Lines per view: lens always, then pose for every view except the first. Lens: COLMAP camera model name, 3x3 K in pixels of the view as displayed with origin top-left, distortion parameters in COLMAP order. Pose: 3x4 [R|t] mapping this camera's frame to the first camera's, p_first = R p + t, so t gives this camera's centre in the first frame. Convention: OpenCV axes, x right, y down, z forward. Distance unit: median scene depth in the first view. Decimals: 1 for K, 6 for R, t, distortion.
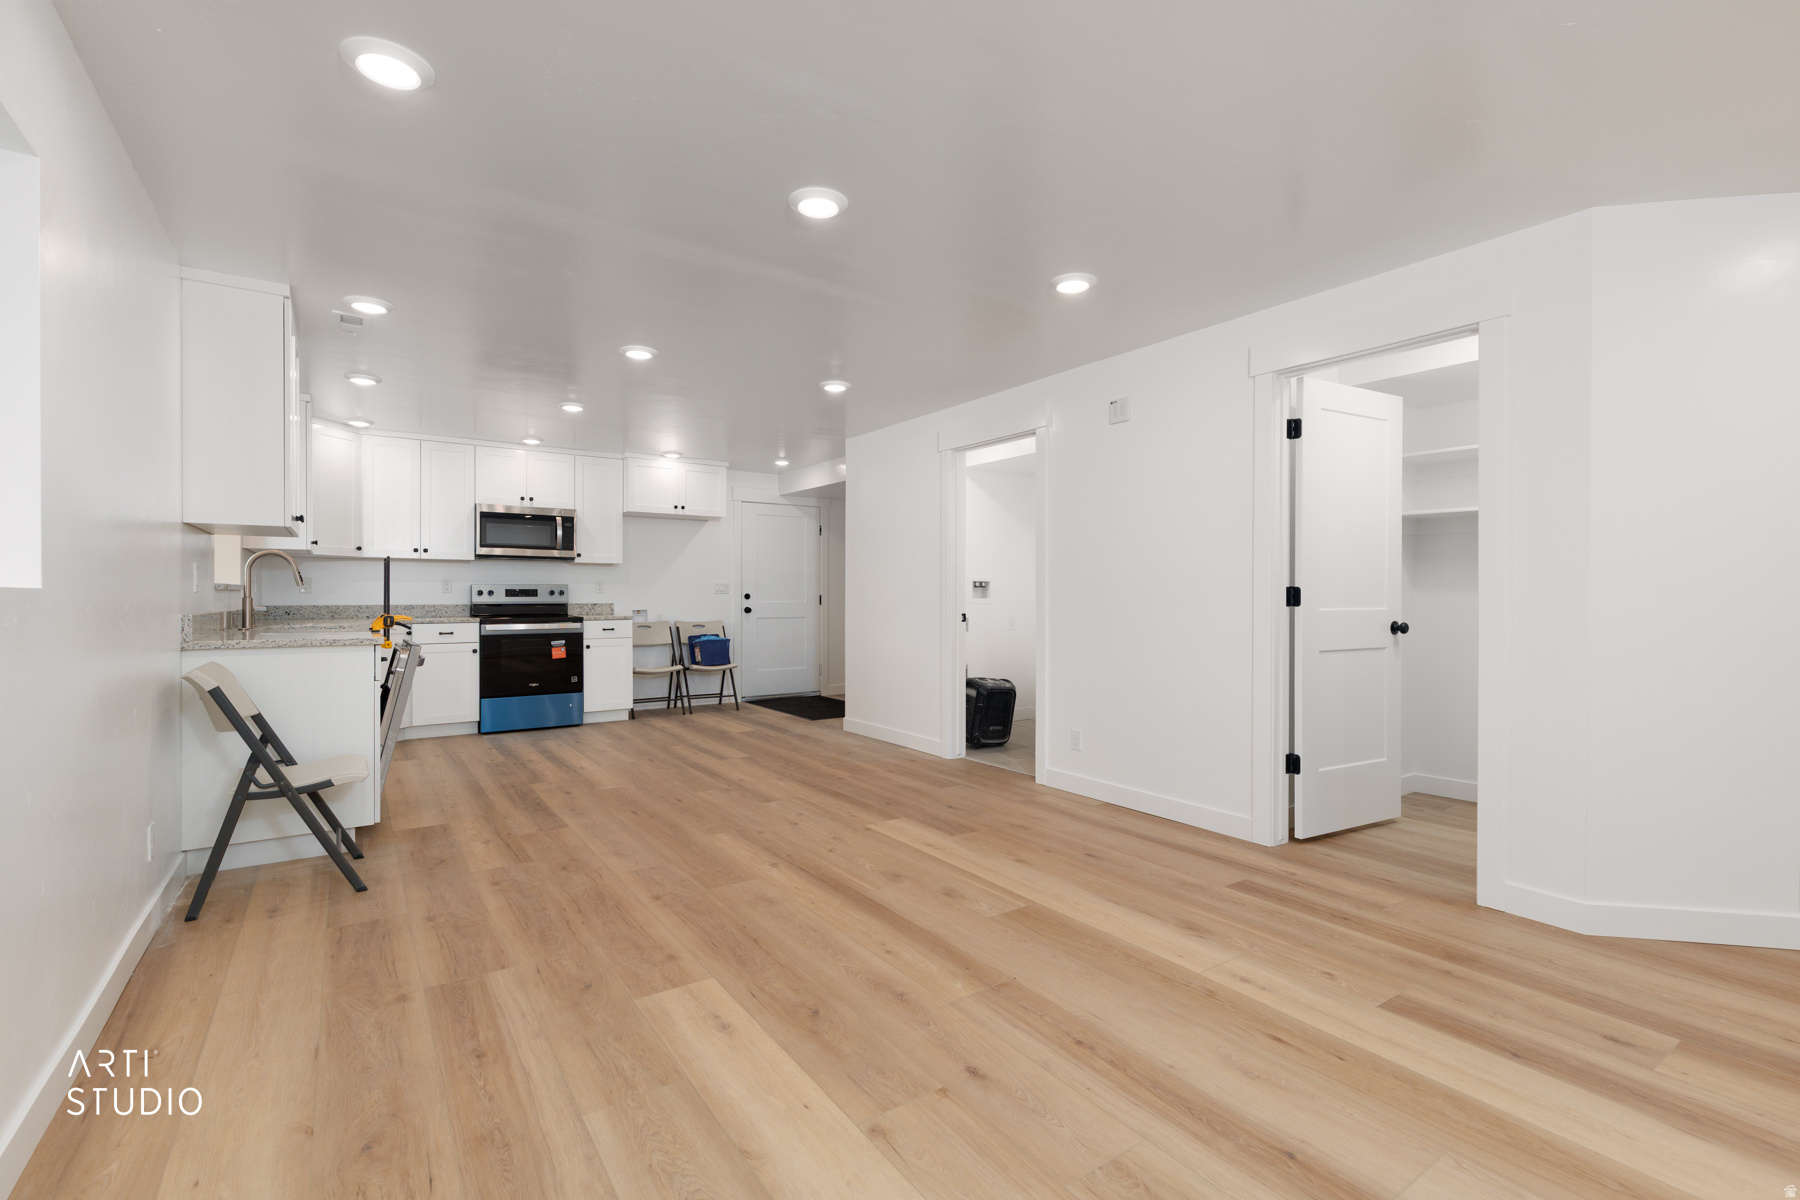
lens RADIAL K [[838.2, 0, 900.0], [0, 838.2, 600.0], [0, 0, 1]] dist [0.000645, 0.000632]
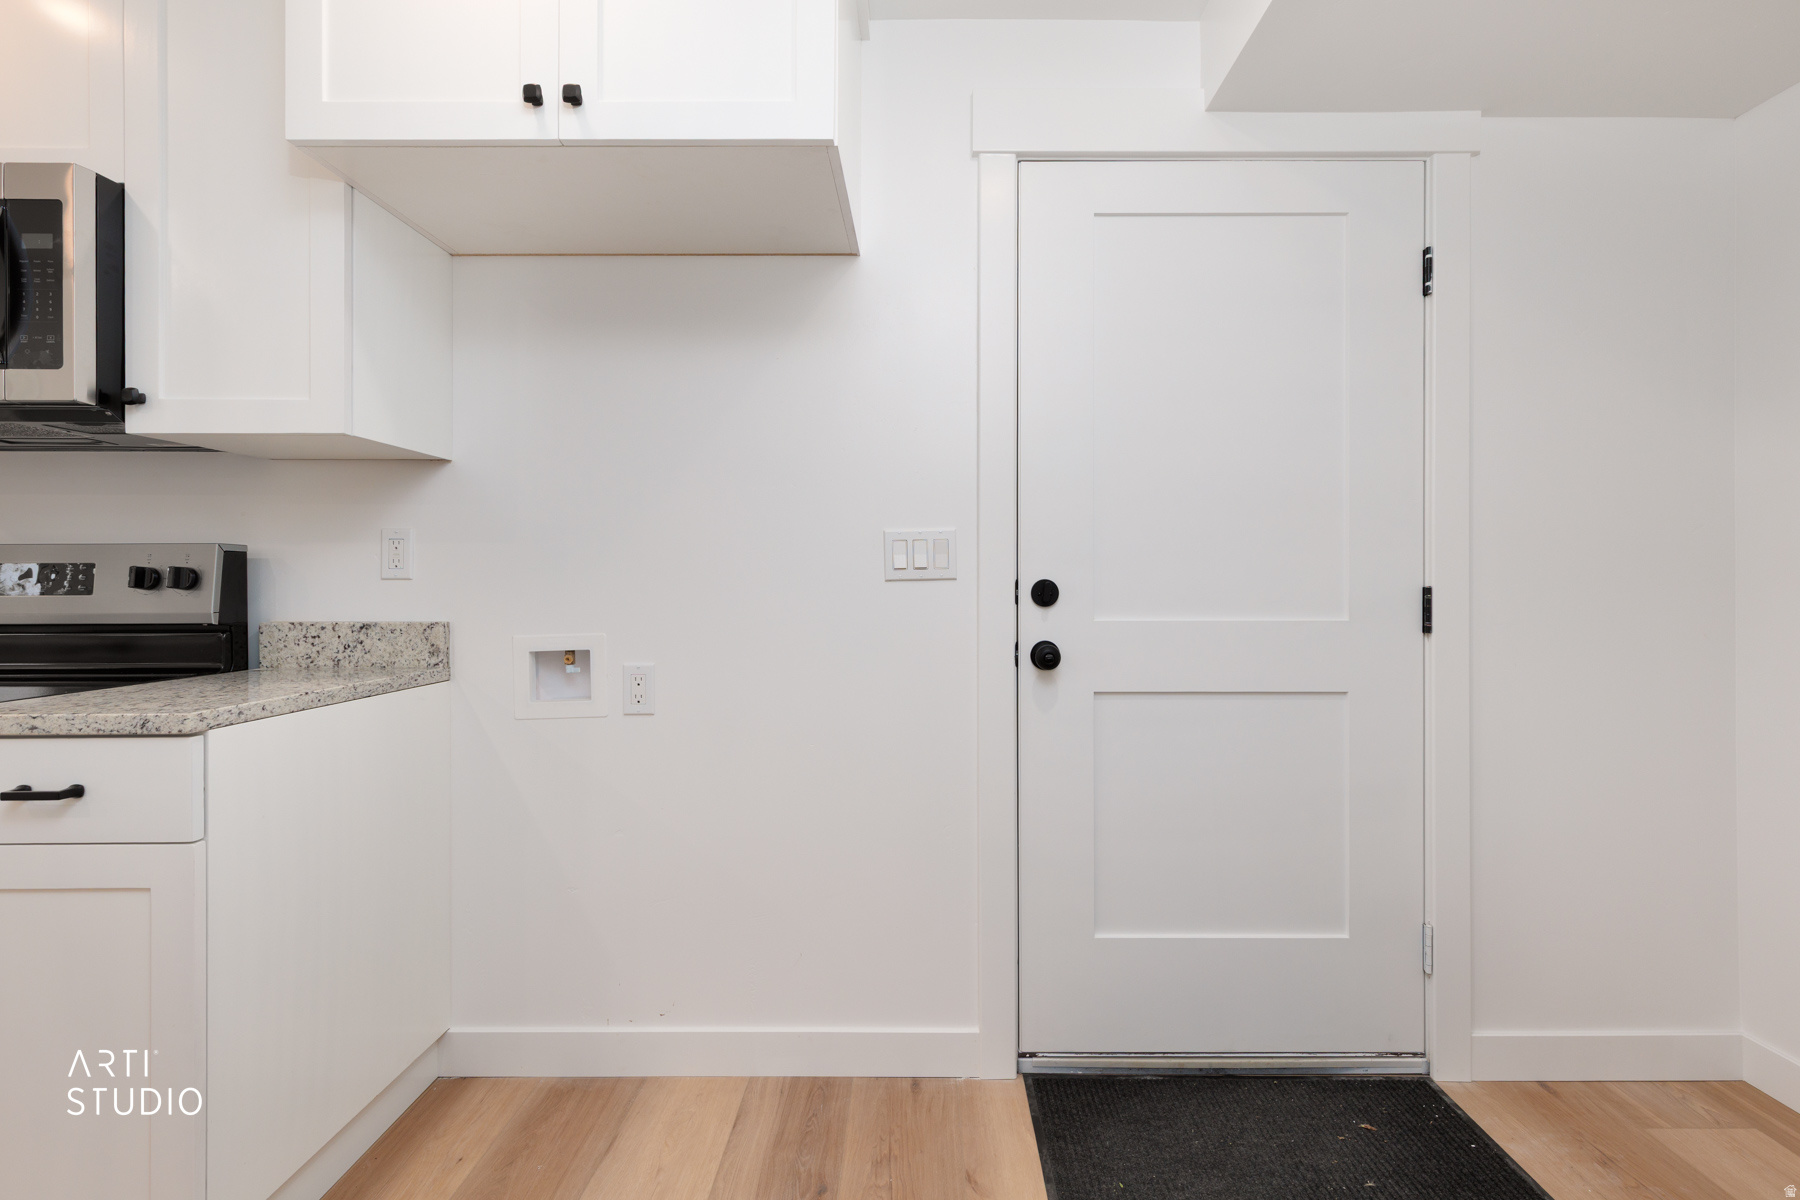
lens RADIAL K [[838.2, 0, 900.0], [0, 838.2, 600.0], [0, 0, 1]] dist [0.000645, 0.000632]
pose [[0.833550, 0.009863, -0.552356, -0.127335], [-0.003825, 0.999920, 0.012082, -0.007482], [0.552431, -0.007958, 0.833521, 1.109065]]
